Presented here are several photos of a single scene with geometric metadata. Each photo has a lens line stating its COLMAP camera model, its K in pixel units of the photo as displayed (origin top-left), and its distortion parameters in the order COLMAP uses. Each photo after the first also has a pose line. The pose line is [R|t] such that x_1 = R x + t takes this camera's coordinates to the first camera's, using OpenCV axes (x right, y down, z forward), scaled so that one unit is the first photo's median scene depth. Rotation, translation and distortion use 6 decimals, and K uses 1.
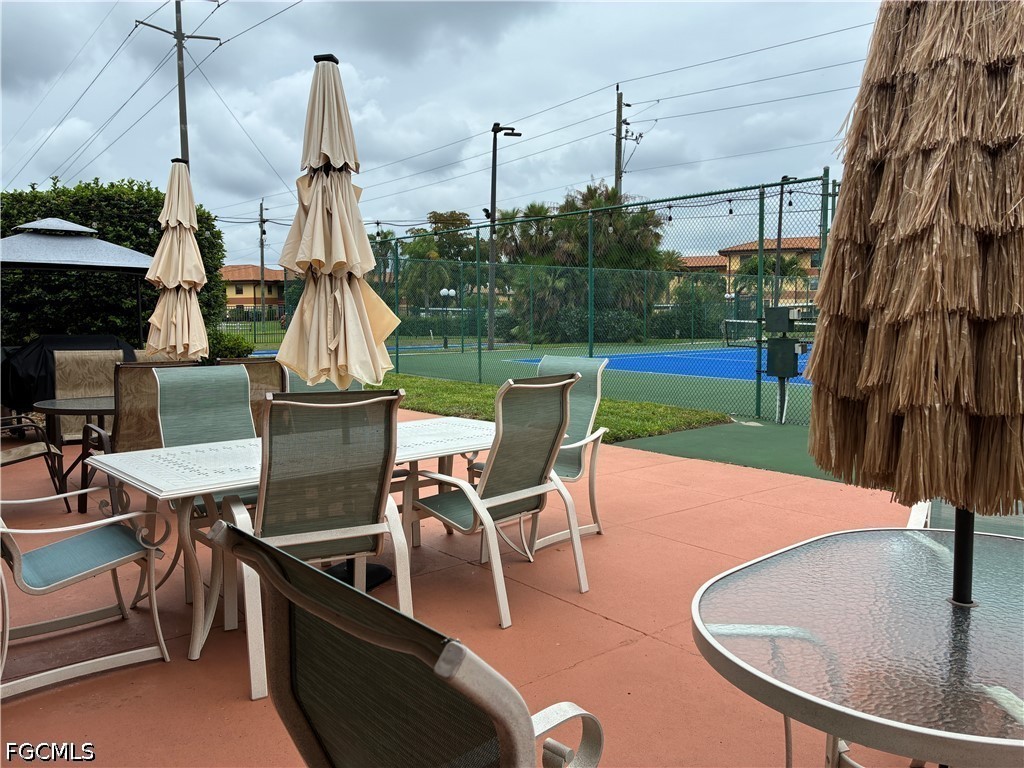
lens RADIAL K [[779.3, 0, 512.0], [0, 779.3, 384.0], [0, 0, 1]] dist [0.040525, 0.000155]
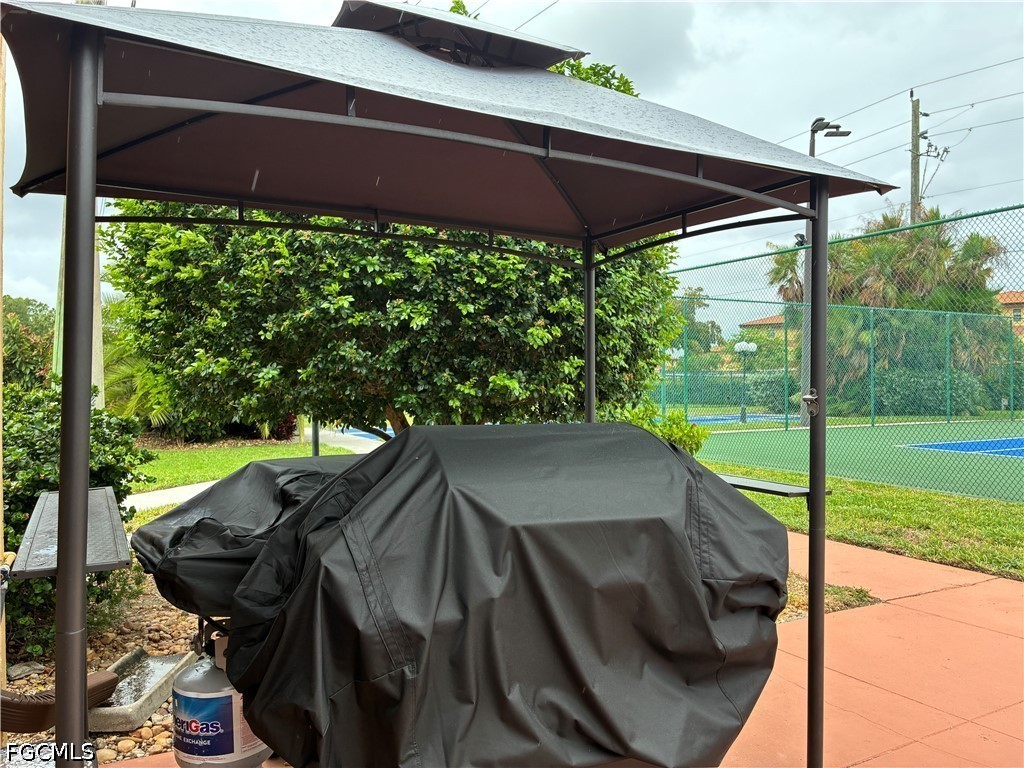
lens RADIAL K [[779.3, 0, 512.0], [0, 779.3, 384.0], [0, 0, 1]] dist [0.040525, 0.000155]
pose [[0.982188, 0.002465, -0.187883, -0.130709], [-0.018090, 0.996509, -0.081498, -0.014552], [0.187027, 0.083445, 0.978804, 0.191623]]
